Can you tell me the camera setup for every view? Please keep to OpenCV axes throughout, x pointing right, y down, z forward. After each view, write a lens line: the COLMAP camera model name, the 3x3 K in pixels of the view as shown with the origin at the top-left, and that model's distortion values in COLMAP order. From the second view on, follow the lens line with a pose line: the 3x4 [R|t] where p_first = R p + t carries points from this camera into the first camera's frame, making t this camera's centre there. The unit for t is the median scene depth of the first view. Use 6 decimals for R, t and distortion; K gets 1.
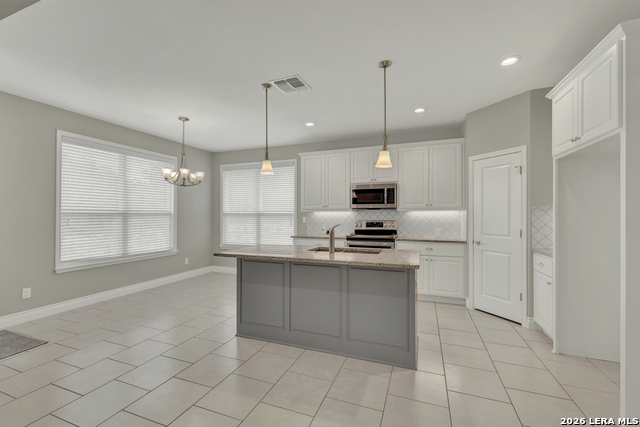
lens RADIAL K [[276.3, 0, 314.6], [0, 276.3, 214.8], [0, 0, 1]] dist [0.010252, -0.000346]
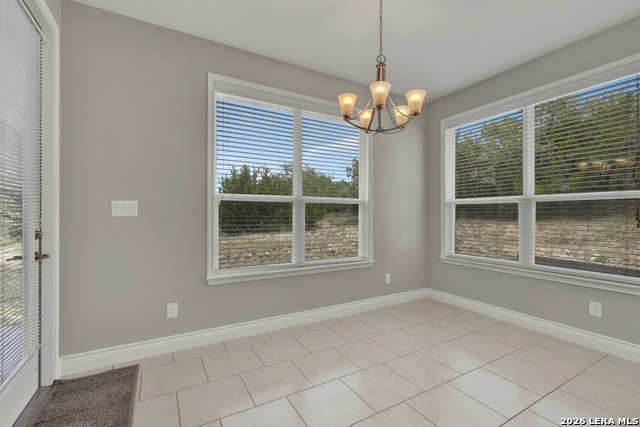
lens RADIAL K [[278.7, 0, 317.1], [0, 278.7, 218.3], [0, 0, 1]] dist [0.011365, 0.000169]
pose [[0.775096, -0.003330, -0.631835, -0.247469], [0.004598, 0.999989, 0.000370, 0.041103], [0.631827, -0.003192, 0.775103, 0.543226]]
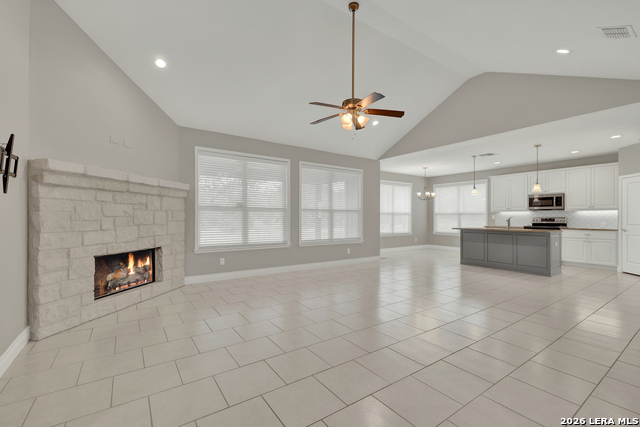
lens RADIAL K [[276.3, 0, 318.1], [0, 276.3, 214.5], [0, 0, 1]] dist [0.010252, -0.000346]
pose [[0.829642, -0.003410, -0.558285, 0.022394], [-0.000563, 0.999976, -0.006945, 0.019657], [0.558295, 0.006076, 0.829620, -1.130219]]
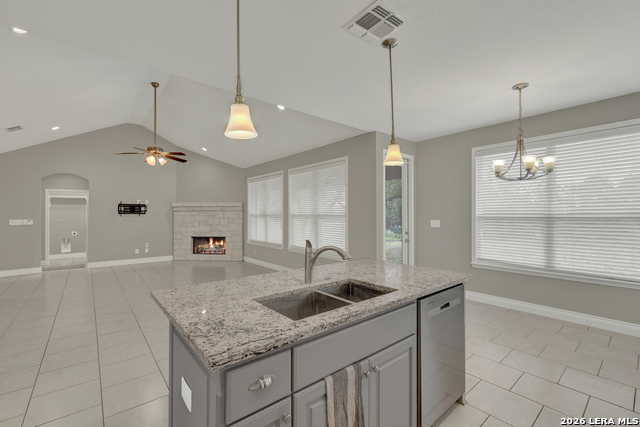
lens RADIAL K [[276.3, 0, 320.6], [0, 276.3, 214.0], [0, 0, 1]] dist [0.010252, -0.000346]
pose [[-0.476917, -0.006776, -0.878922, 0.378529], [0.003321, 0.999949, -0.009511, -0.008798], [0.878942, -0.007455, -0.476870, 0.844850]]
